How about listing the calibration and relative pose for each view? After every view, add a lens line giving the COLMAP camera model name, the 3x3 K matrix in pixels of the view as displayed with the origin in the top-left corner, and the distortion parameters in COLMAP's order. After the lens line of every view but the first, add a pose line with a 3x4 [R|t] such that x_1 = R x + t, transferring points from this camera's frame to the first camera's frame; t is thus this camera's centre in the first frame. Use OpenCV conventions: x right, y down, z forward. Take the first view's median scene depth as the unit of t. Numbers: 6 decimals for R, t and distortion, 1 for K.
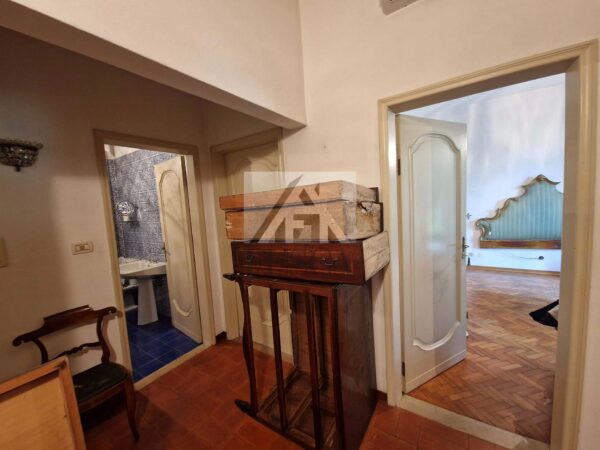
lens RADIAL K [[244.0, 0, 300.4], [0, 244.0, 224.8], [0, 0, 1]] dist [0.001319, -0.000399]
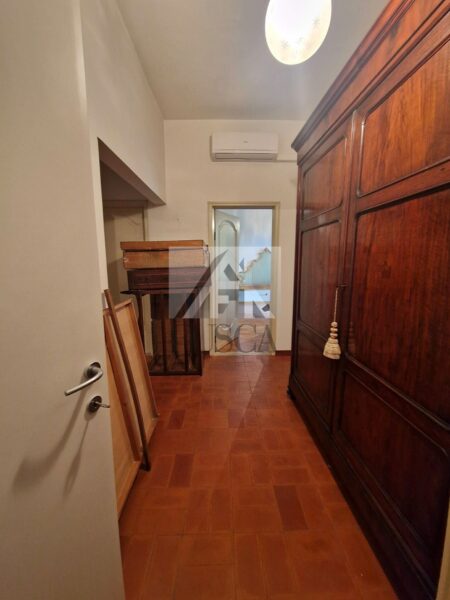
lens RADIAL K [[244.0, 0, 224.9], [0, 244.0, 297.8], [0, 0, 1]] dist [0.001319, -0.000399]
pose [[0.821858, -0.031984, 0.568794, -0.653348], [0.004242, 0.998739, 0.050031, 0.165129], [-0.569676, -0.038706, 0.820957, -0.681532]]
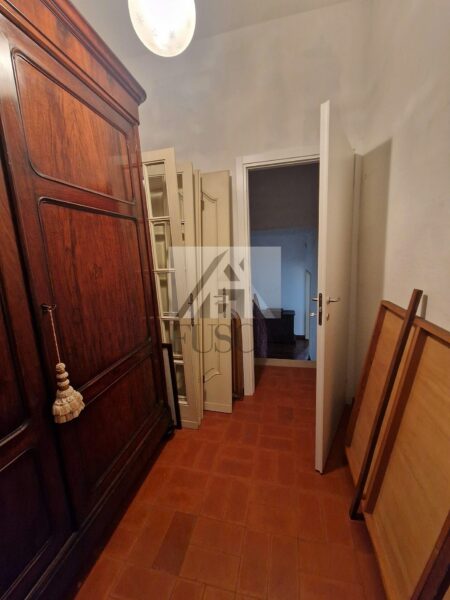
lens RADIAL K [[244.0, 0, 226.7], [0, 244.0, 300.7], [0, 0, 1]] dist [0.001319, -0.000399]
pose [[-0.933791, 0.165889, -0.317042, 1.029775], [0.070861, 0.954223, 0.290580, -0.208252], [0.350733, 0.248875, -0.902800, 2.285512]]
